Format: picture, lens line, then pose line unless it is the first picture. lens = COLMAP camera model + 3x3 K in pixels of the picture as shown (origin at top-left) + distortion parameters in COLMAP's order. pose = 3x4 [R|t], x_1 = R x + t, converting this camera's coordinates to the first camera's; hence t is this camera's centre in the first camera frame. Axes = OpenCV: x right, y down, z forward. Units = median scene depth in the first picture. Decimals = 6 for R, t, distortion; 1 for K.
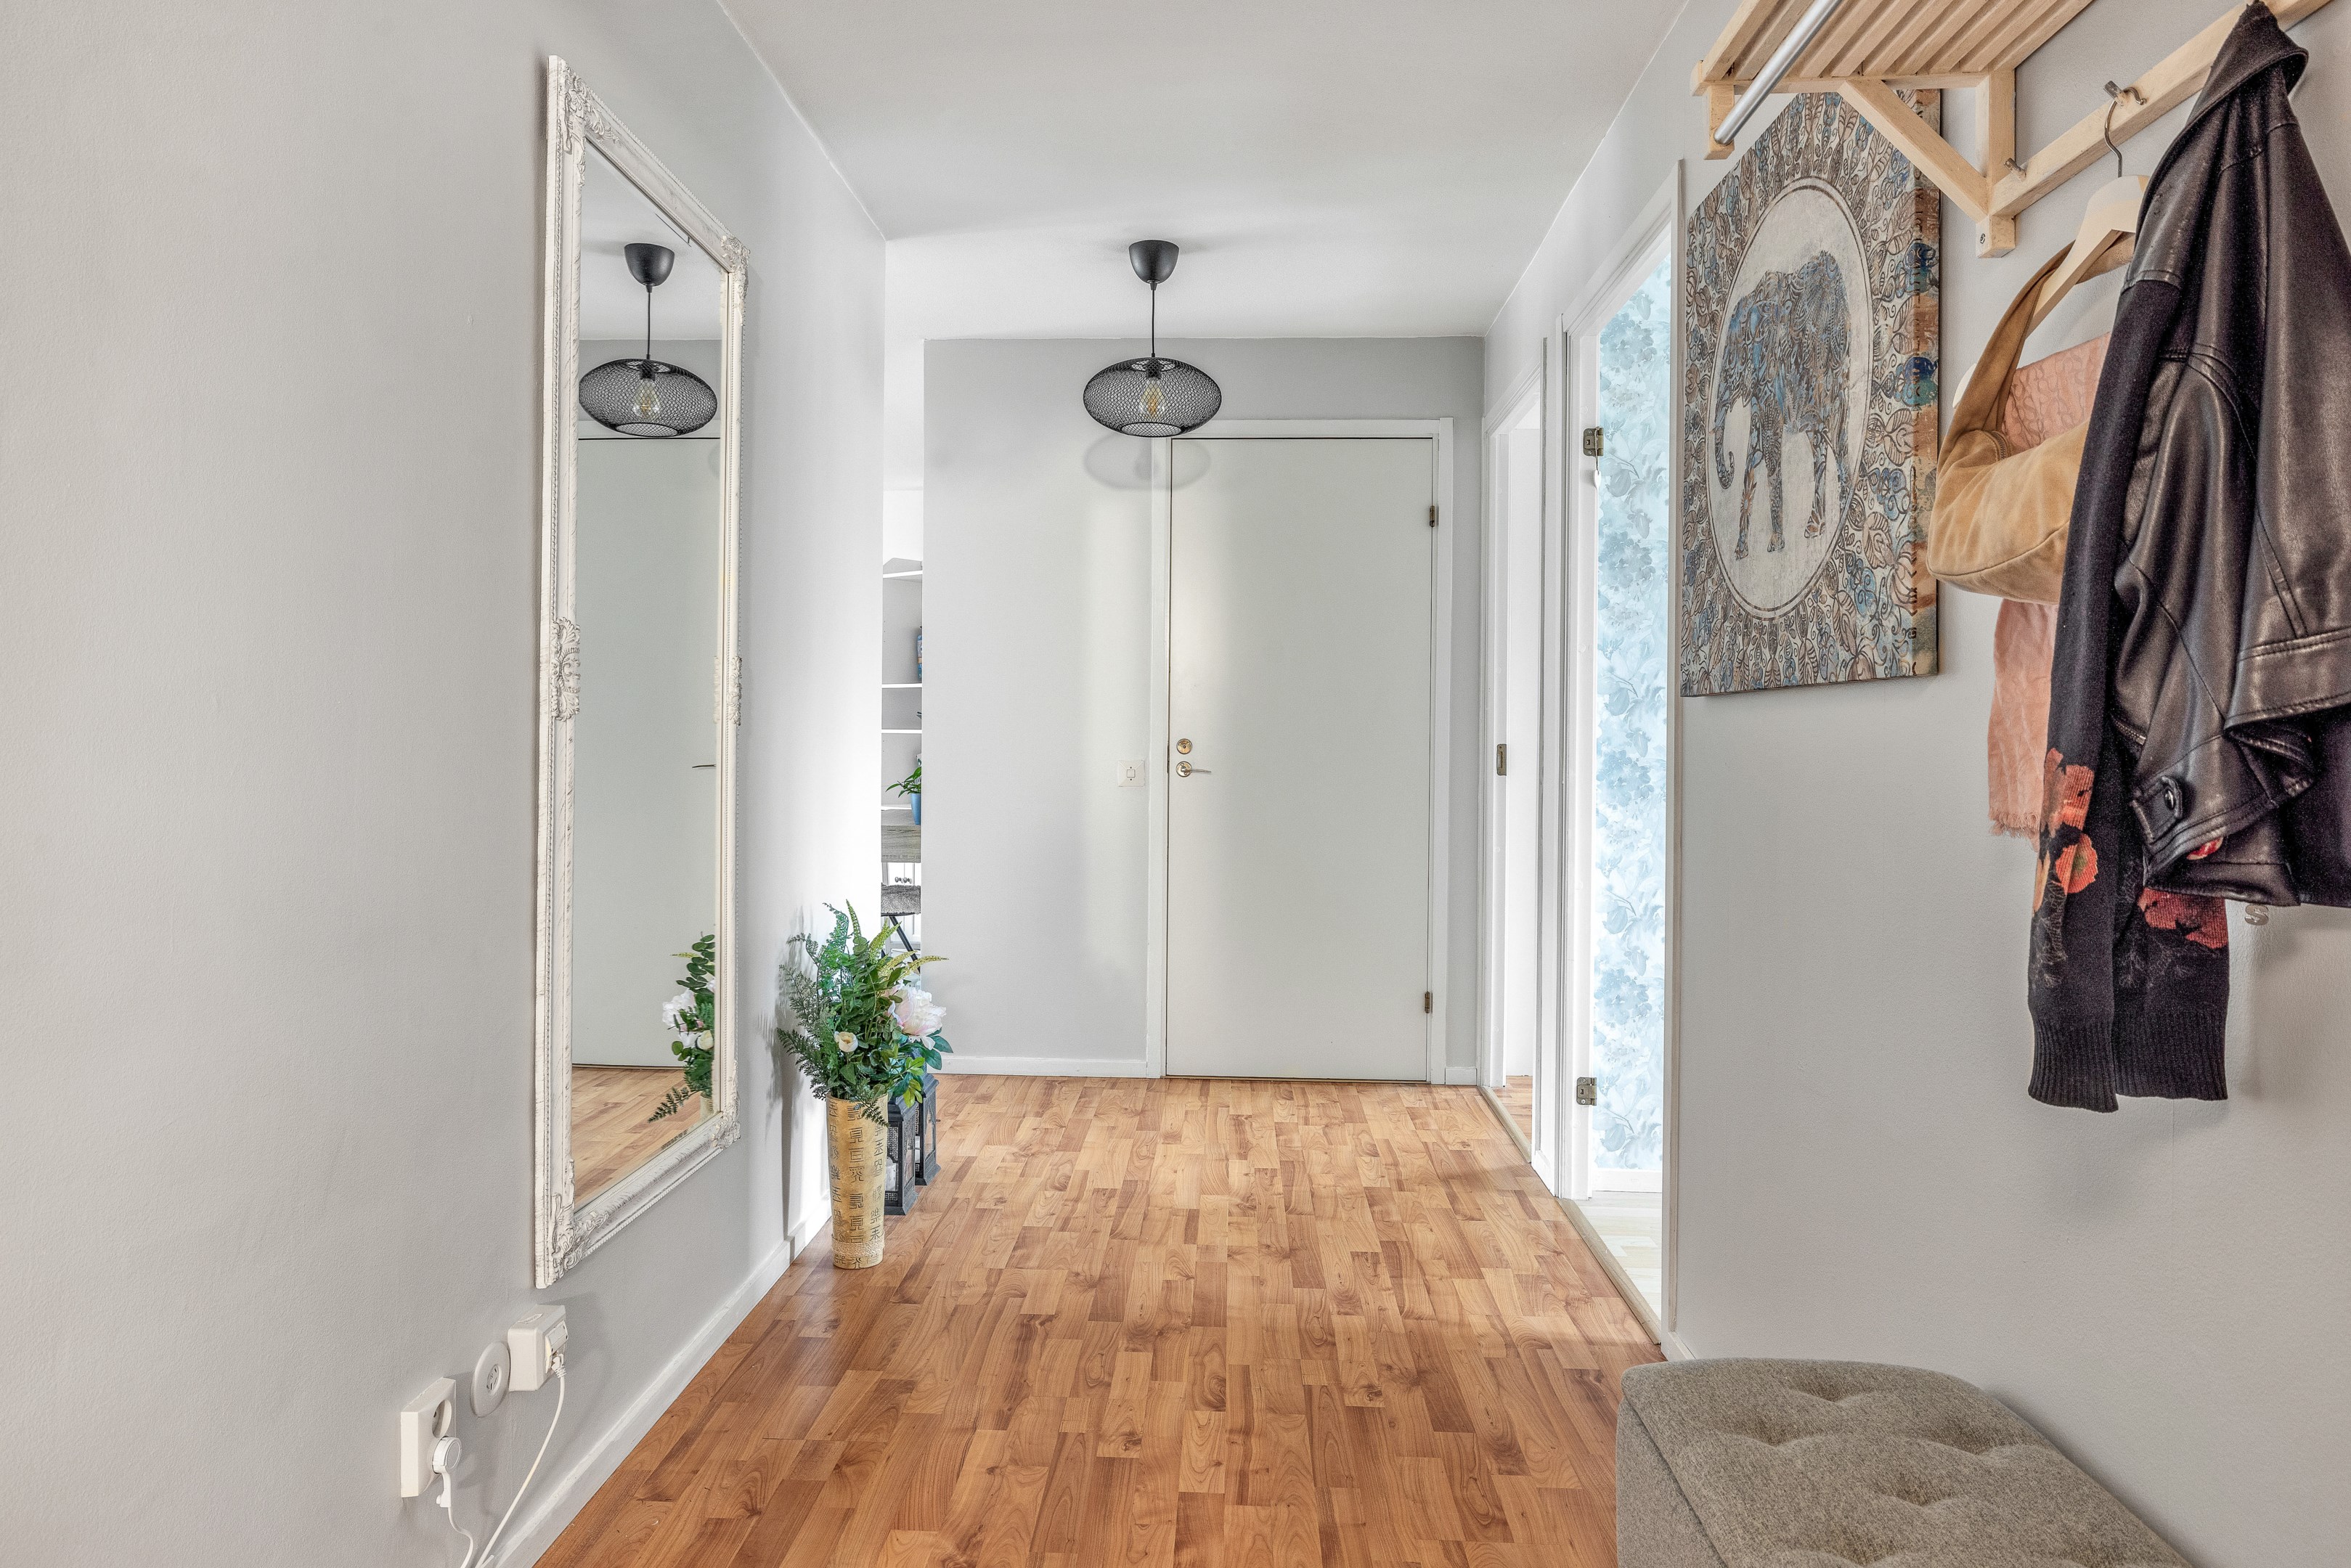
lens RADIAL K [[1347.6, 0, 1165.7], [0, 1347.6, 777.5], [0, 0, 1]] dist [0.001493, 0.002354]
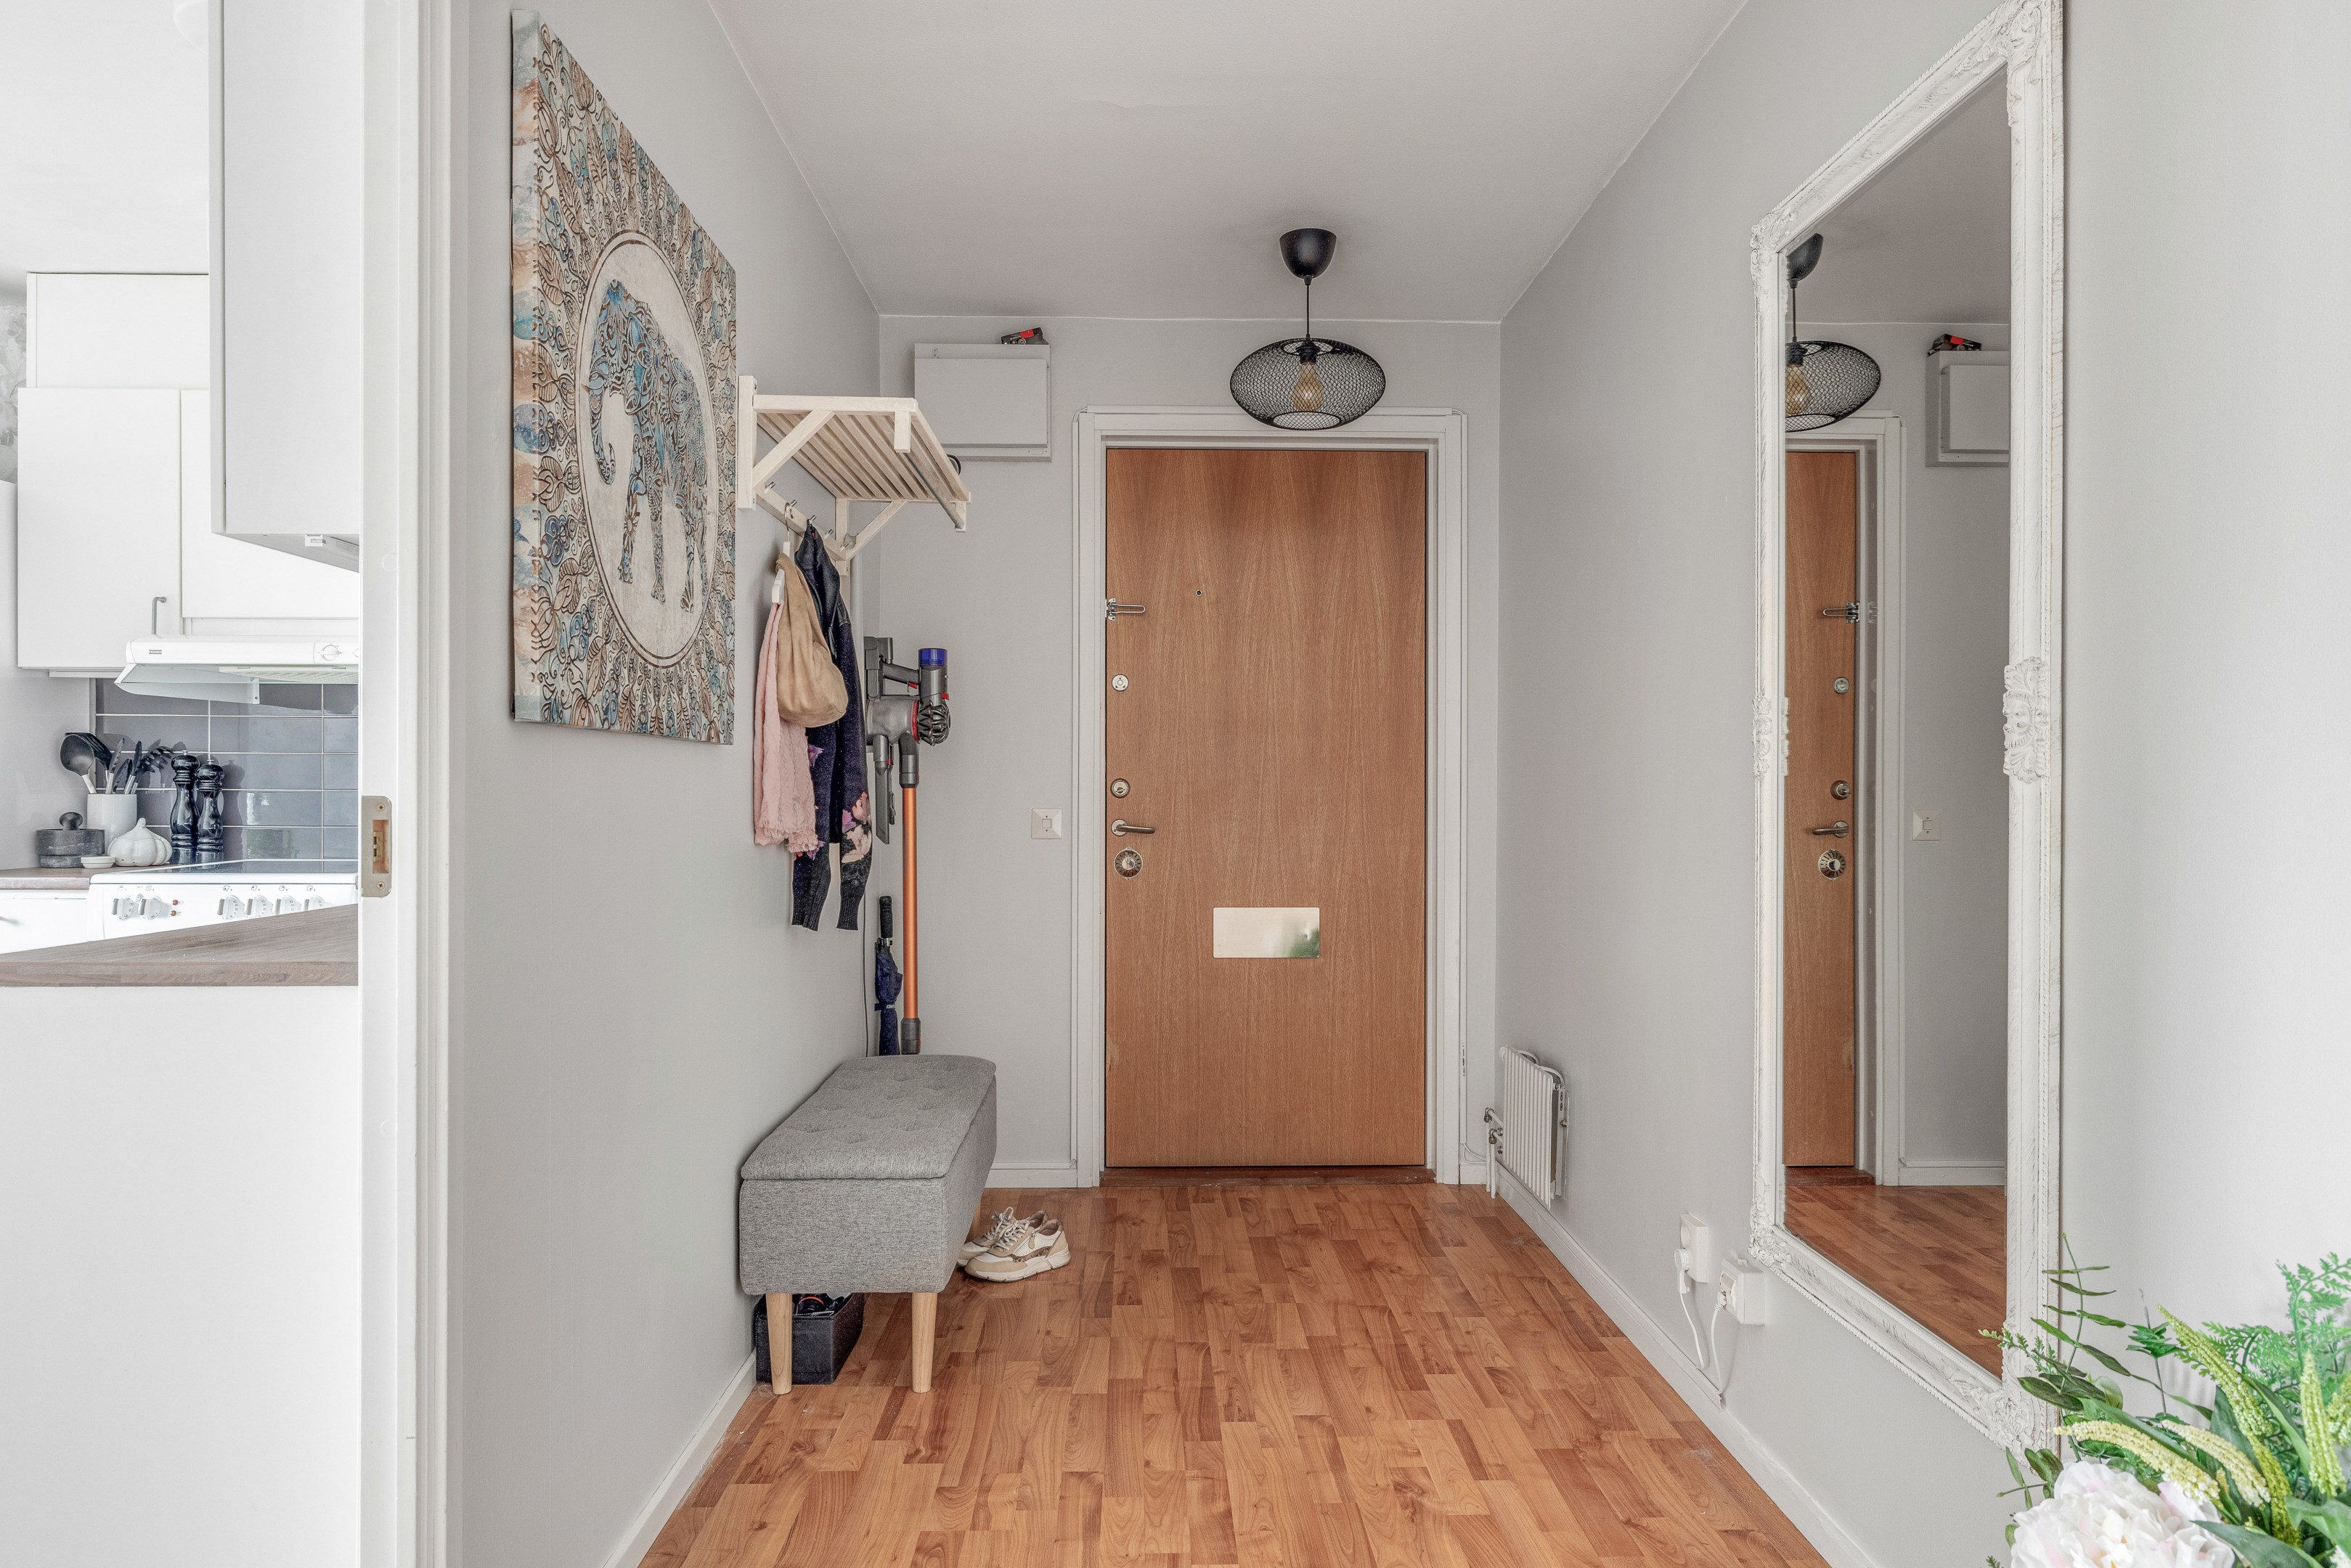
lens RADIAL K [[1388.1, 0, 1173.9], [0, 1388.1, 792.6], [0, 0, 1]] dist [-0.001364, -0.000250]
pose [[-0.997091, 0.001536, -0.076199, 0.197558], [-0.000360, 0.999691, 0.024864, -0.057760], [0.076214, 0.024819, -0.996783, 2.082199]]
